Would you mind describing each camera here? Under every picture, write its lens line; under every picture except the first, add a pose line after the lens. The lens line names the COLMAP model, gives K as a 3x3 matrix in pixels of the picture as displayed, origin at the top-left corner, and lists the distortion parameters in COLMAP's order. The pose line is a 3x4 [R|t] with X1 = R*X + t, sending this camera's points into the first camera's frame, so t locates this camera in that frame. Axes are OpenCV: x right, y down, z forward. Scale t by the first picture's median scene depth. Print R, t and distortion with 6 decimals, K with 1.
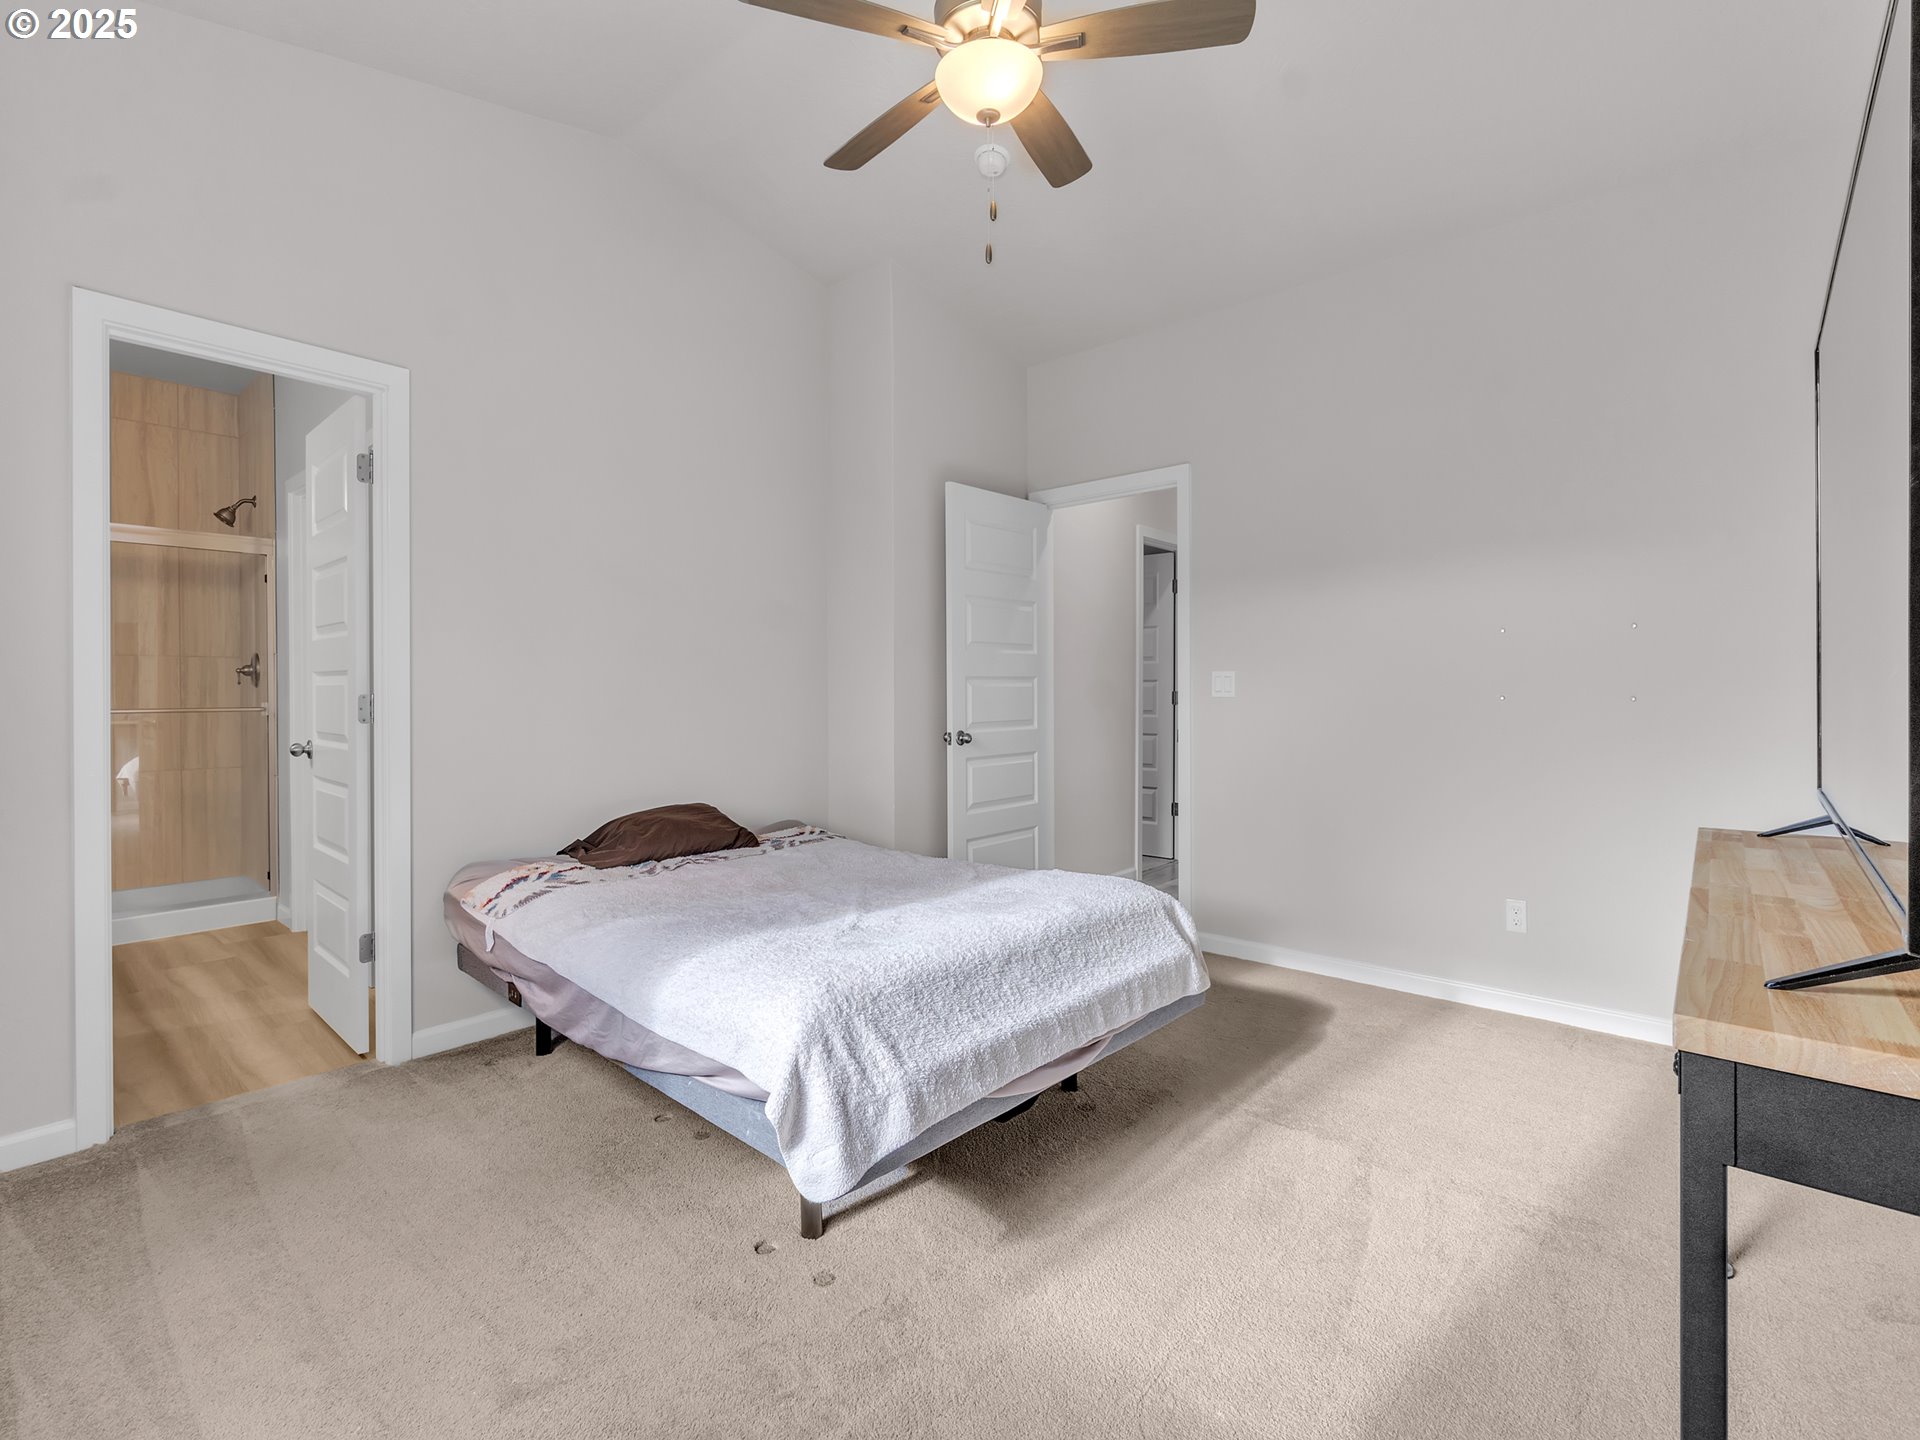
lens RADIAL K [[824.8, 0, 919.0], [0, 824.8, 707.5], [0, 0, 1]] dist [0.000543, 0.000466]
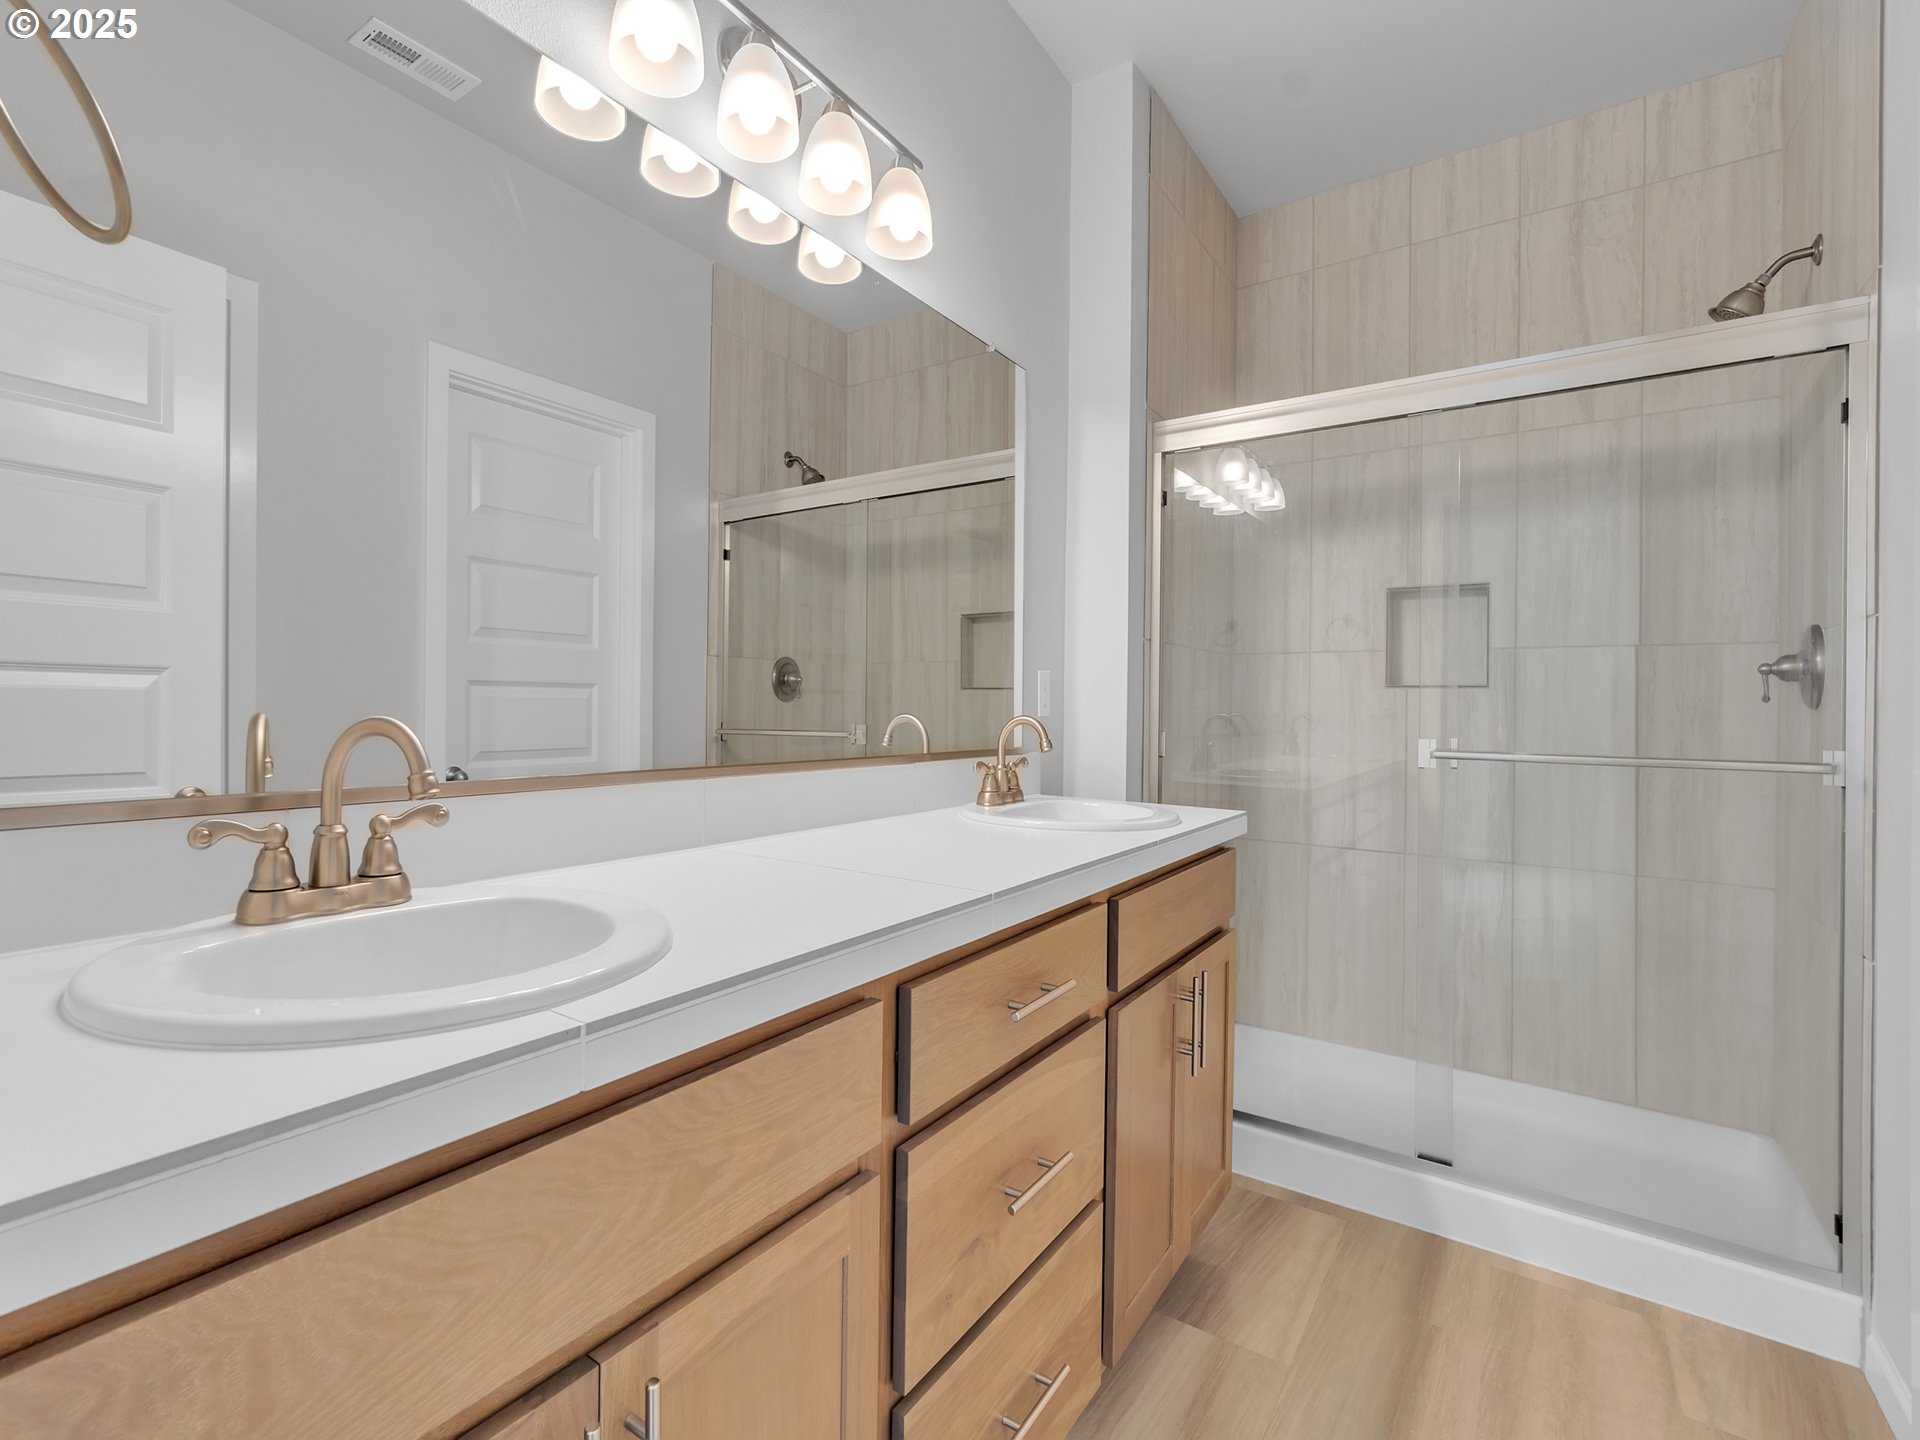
lens RADIAL K [[824.8, 0, 919.0], [0, 824.8, 707.5], [0, 0, 1]] dist [0.000543, 0.000466]
pose [[0.054868, 0.001305, -0.998493, -0.428823], [-0.020825, 0.999783, 0.000162, -0.016495], [0.998276, 0.020785, 0.054883, 0.547758]]
